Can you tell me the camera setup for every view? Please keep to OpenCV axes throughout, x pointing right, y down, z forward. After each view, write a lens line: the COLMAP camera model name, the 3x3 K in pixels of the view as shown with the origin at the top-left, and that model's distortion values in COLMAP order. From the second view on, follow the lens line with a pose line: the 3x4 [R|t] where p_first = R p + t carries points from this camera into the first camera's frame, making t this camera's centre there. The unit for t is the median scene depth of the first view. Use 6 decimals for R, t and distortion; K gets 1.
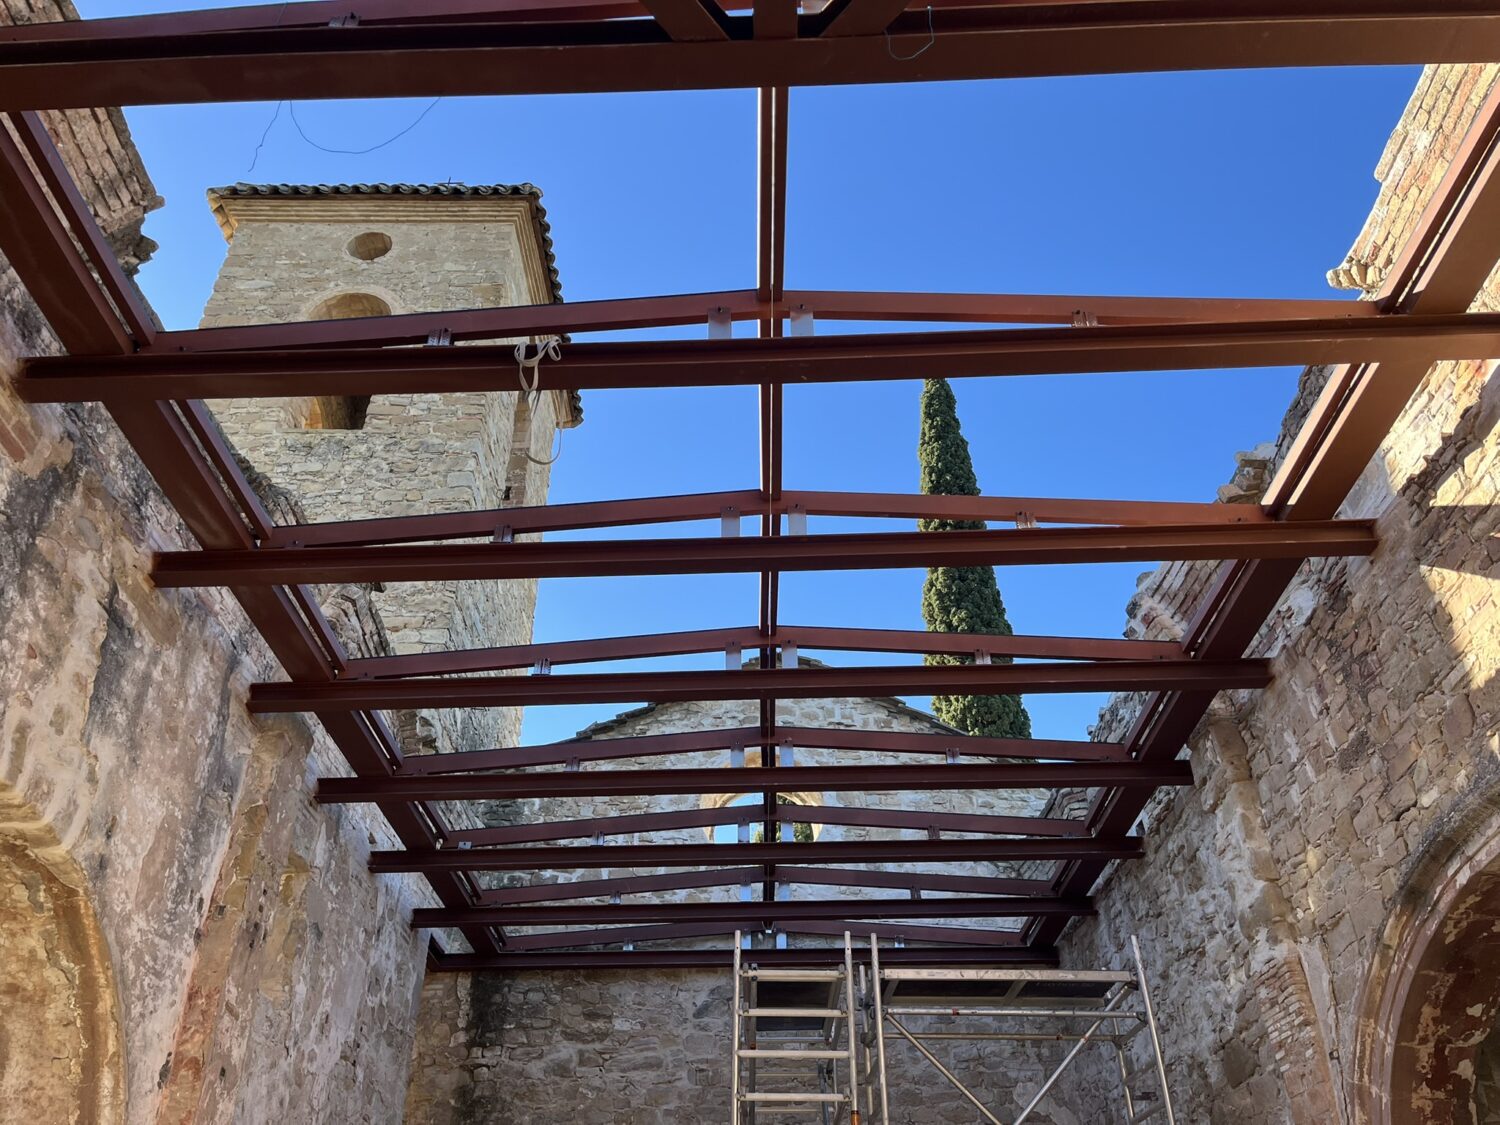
lens RADIAL K [[1144.1, 0, 747.9], [0, 1144.1, 546.7], [0, 0, 1]] dist [0.057257, -0.078292]
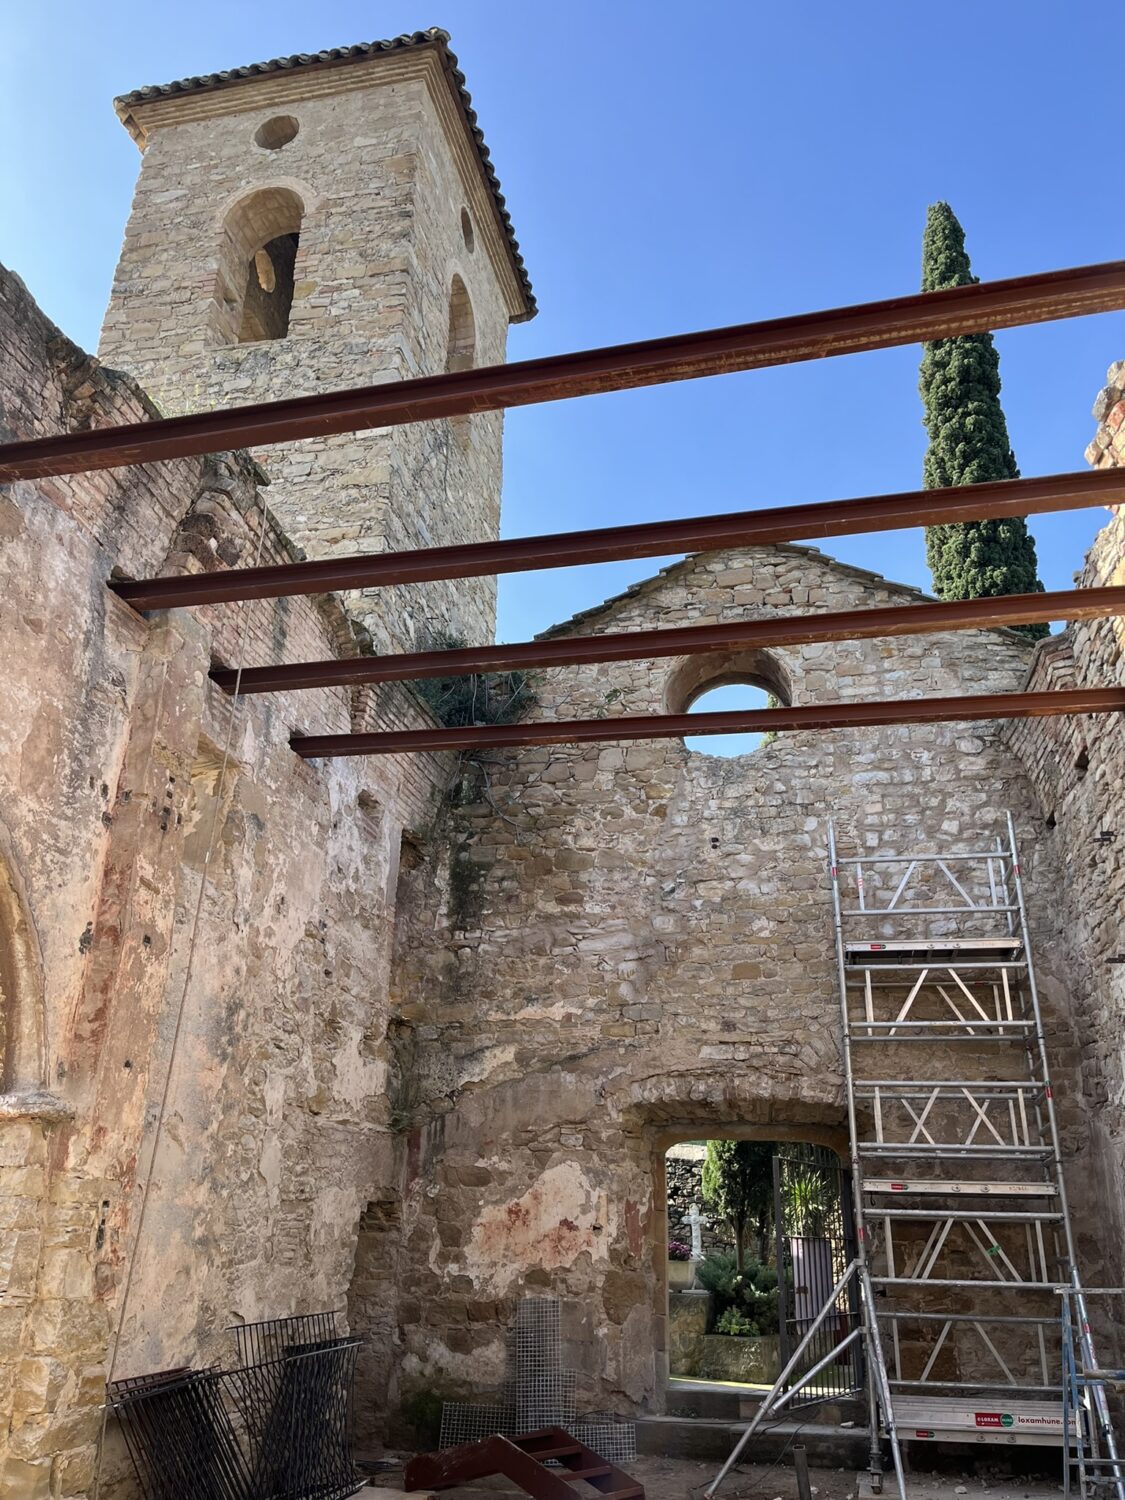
lens RADIAL K [[1144.1, 0, 562.4], [0, 1144.1, 753.9], [0, 0, 1]] dist [0.057257, -0.078292]
pose [[0.976510, -0.053087, -0.208829, 0.087865], [0.100791, 0.969146, 0.224940, 0.050799], [0.190444, -0.240704, 0.951731, 0.058576]]
